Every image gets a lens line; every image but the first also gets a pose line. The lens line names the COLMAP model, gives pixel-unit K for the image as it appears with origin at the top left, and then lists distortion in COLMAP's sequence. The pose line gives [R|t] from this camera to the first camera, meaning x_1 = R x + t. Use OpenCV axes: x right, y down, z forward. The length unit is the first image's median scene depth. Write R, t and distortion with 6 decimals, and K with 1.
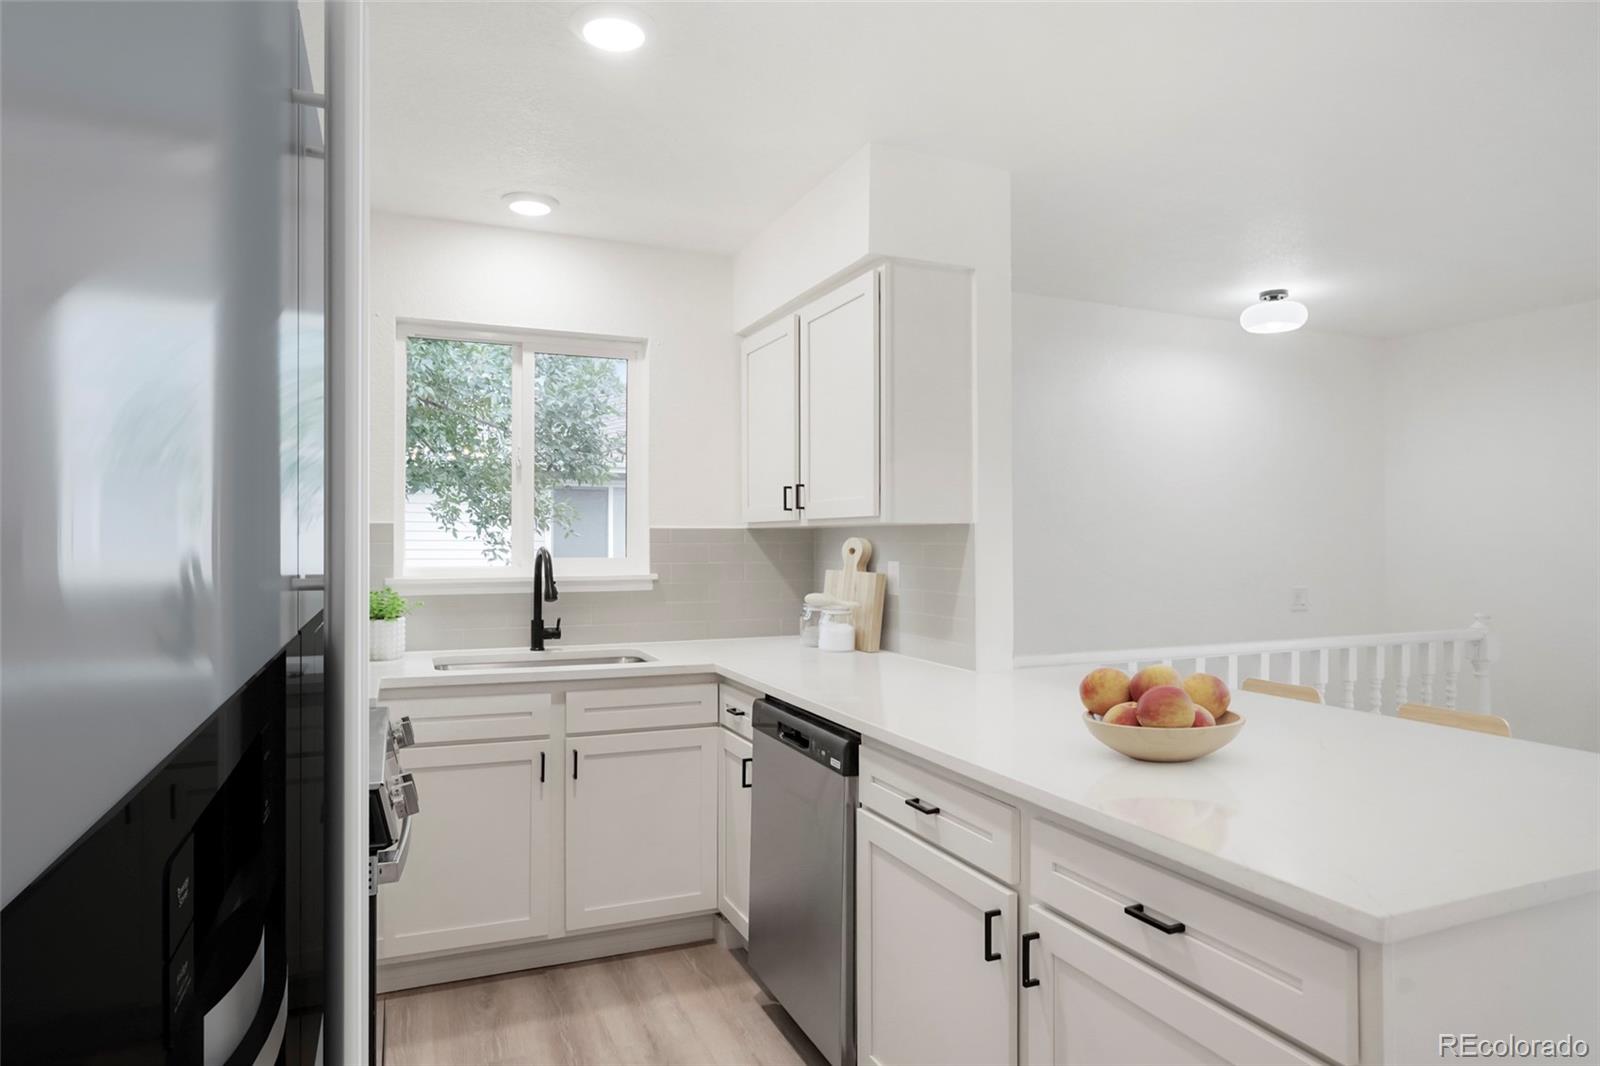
lens RADIAL K [[935.6, 0, 779.7], [0, 935.6, 545.7], [0, 0, 1]] dist [-0.024390, 0.001313]
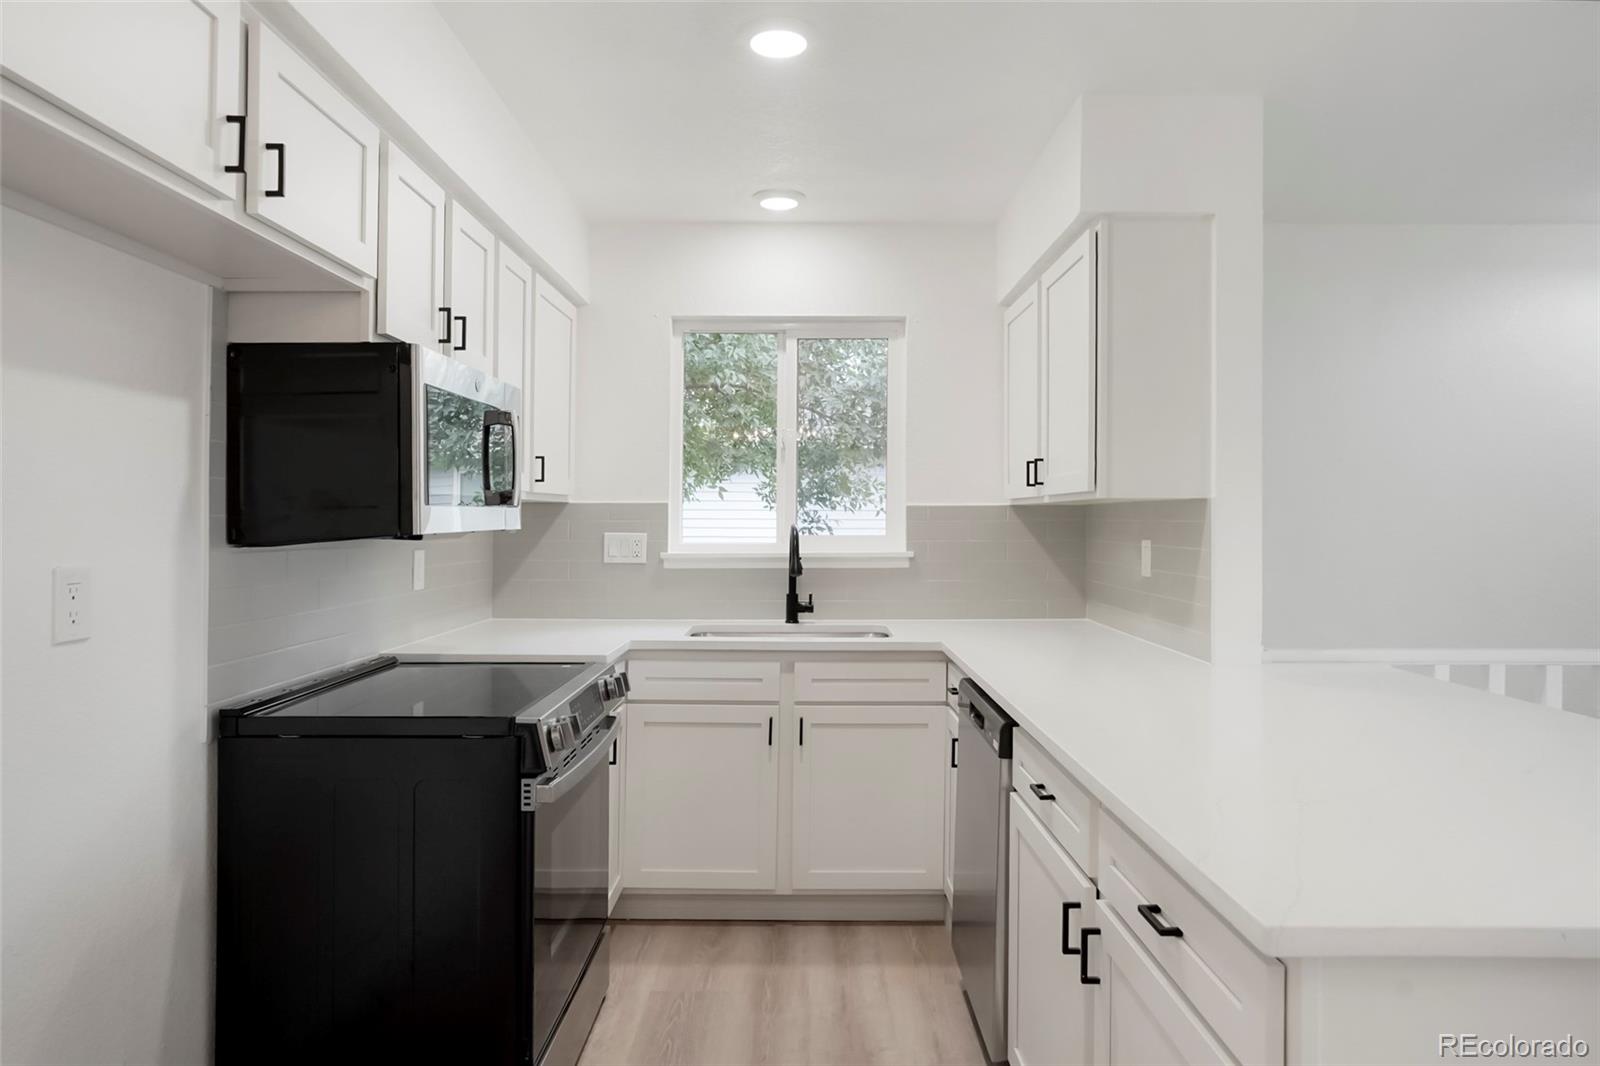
lens RADIAL K [[988.2, 0, 794.0], [0, 988.2, 525.3], [0, 0, 1]] dist [-0.022659, -0.000573]
pose [[0.920592, 0.001168, -0.390523, 0.185856], [-0.000988, 0.999999, 0.000662, 0.001592], [0.390524, -0.000224, 0.920593, -0.023011]]
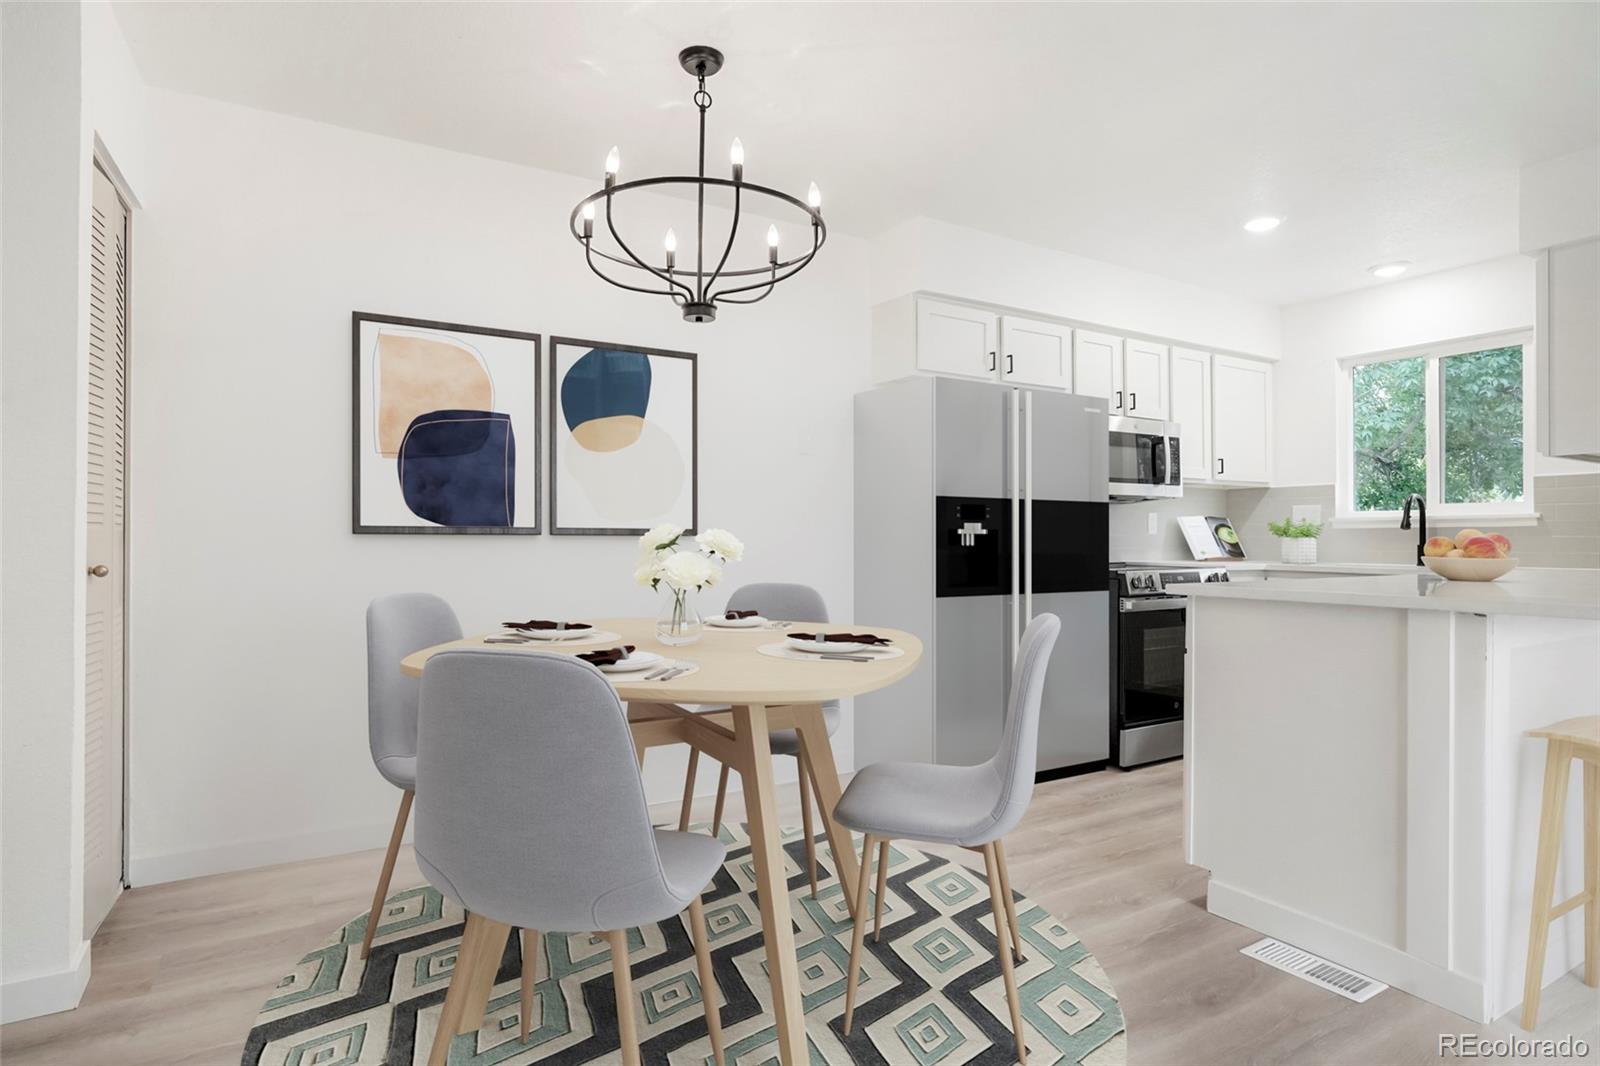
lens RADIAL K [[862.1, 0, 781.3], [0, 862.1, 533.8], [0, 0, 1]] dist [-0.069065, 0.037820]
pose [[0.126072, -0.008229, -0.991987, 0.956663], [-0.006857, 0.999934, -0.009166, 0.085544], [0.991997, 0.007958, 0.126007, -0.158433]]
